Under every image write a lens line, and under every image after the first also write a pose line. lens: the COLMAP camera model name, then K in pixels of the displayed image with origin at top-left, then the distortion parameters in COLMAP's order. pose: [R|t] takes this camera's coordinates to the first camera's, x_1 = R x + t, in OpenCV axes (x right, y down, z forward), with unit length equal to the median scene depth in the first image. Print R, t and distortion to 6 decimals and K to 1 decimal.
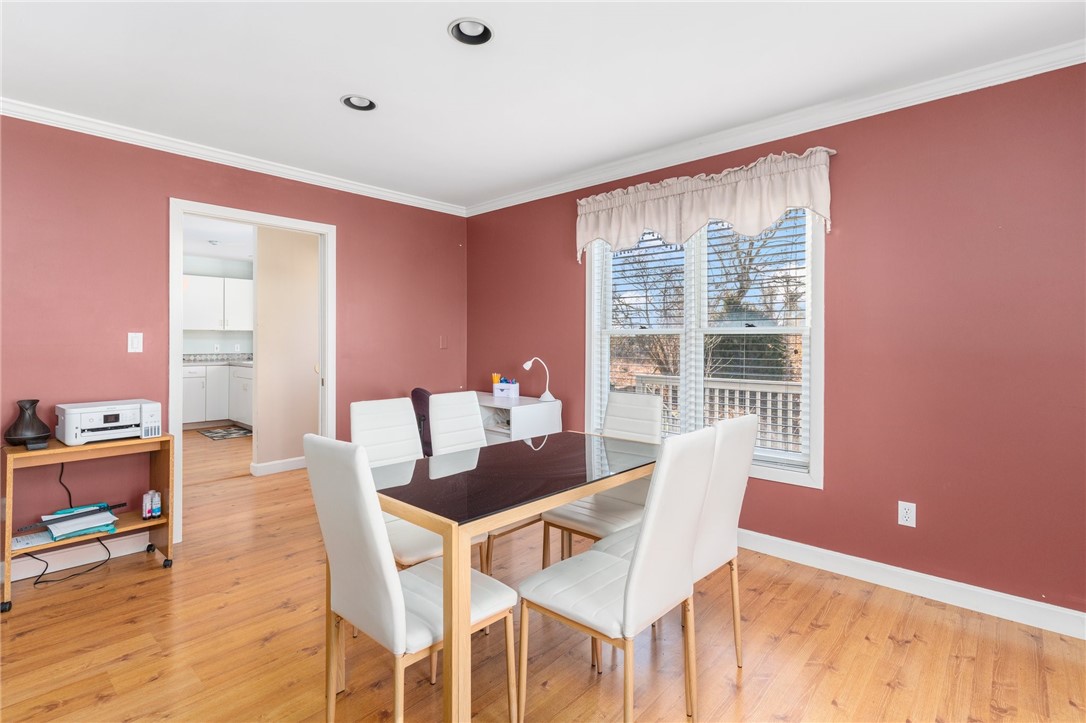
lens RADIAL K [[518.8, 0, 546.5], [0, 518.8, 338.6], [0, 0, 1]] dist [-0.033854, -0.000094]
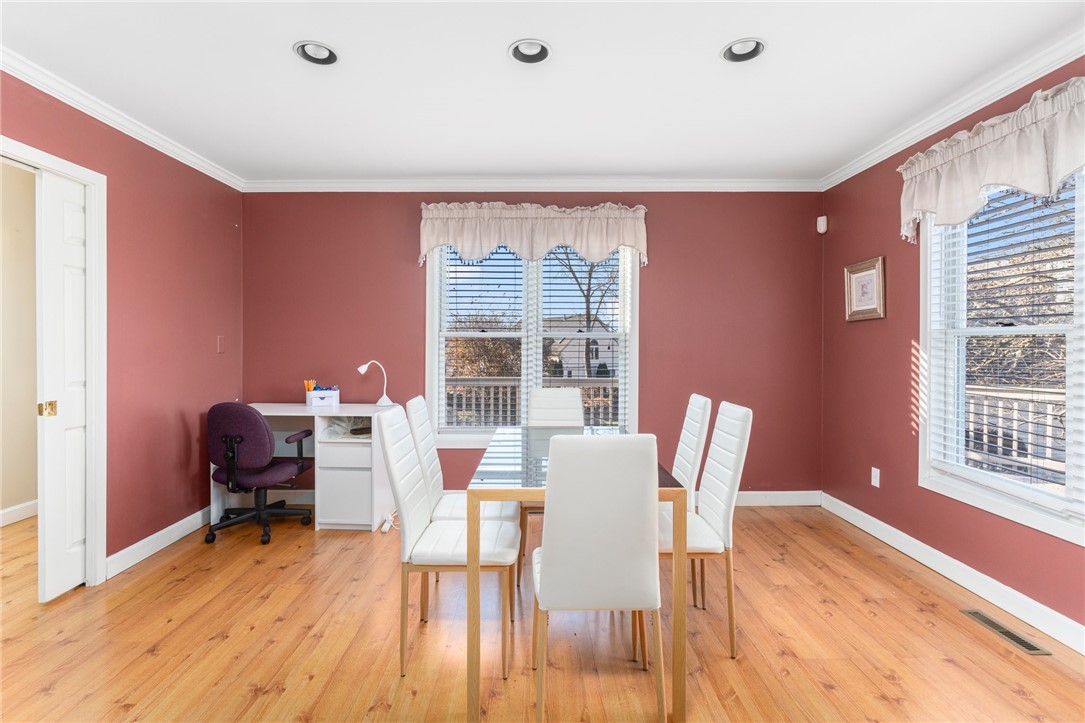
lens RADIAL K [[515.2, 0, 543.1], [0, 515.2, 347.6], [0, 0, 1]] dist [-0.023592, -0.000186]
pose [[0.728979, -0.001969, 0.684533, -0.493393], [-0.001807, 0.999987, 0.004801, 0.008751], [-0.684533, -0.004737, 0.728966, 0.119451]]
